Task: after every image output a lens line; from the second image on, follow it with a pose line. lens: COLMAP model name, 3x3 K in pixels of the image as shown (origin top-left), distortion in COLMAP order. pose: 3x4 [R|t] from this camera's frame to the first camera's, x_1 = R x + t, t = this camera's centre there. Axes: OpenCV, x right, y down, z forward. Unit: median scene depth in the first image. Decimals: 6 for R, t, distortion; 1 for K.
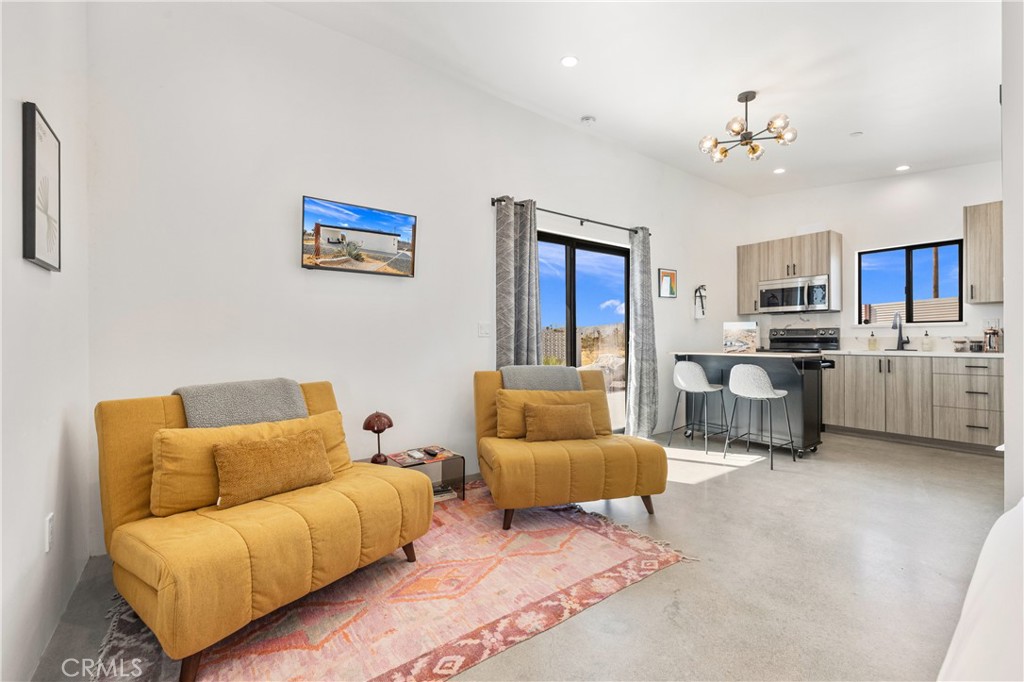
lens RADIAL K [[431.9, 0, 508.7], [0, 431.9, 338.0], [0, 0, 1]] dist [0.000379, -0.000003]
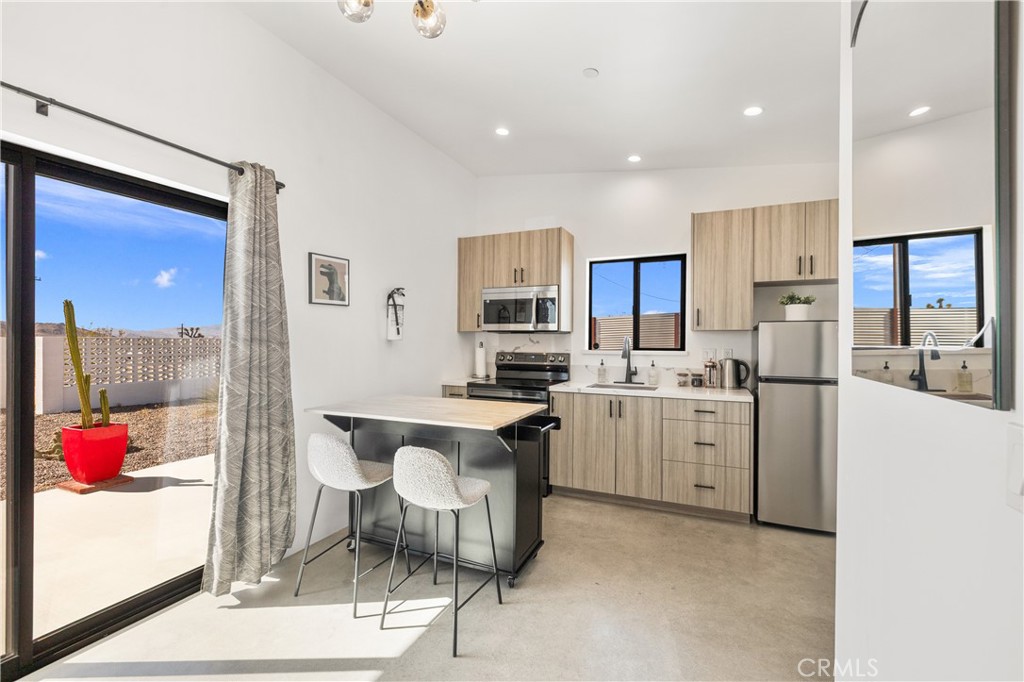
lens RADIAL K [[442.9, 0, 511.1], [0, 442.9, 341.8], [0, 0, 1]] dist [0.000750, 0.000079]
pose [[0.871542, 0.007541, 0.490262, 0.401586], [-0.010690, 0.999936, 0.003624, -0.068549], [-0.490203, -0.008400, 0.871568, 0.505804]]
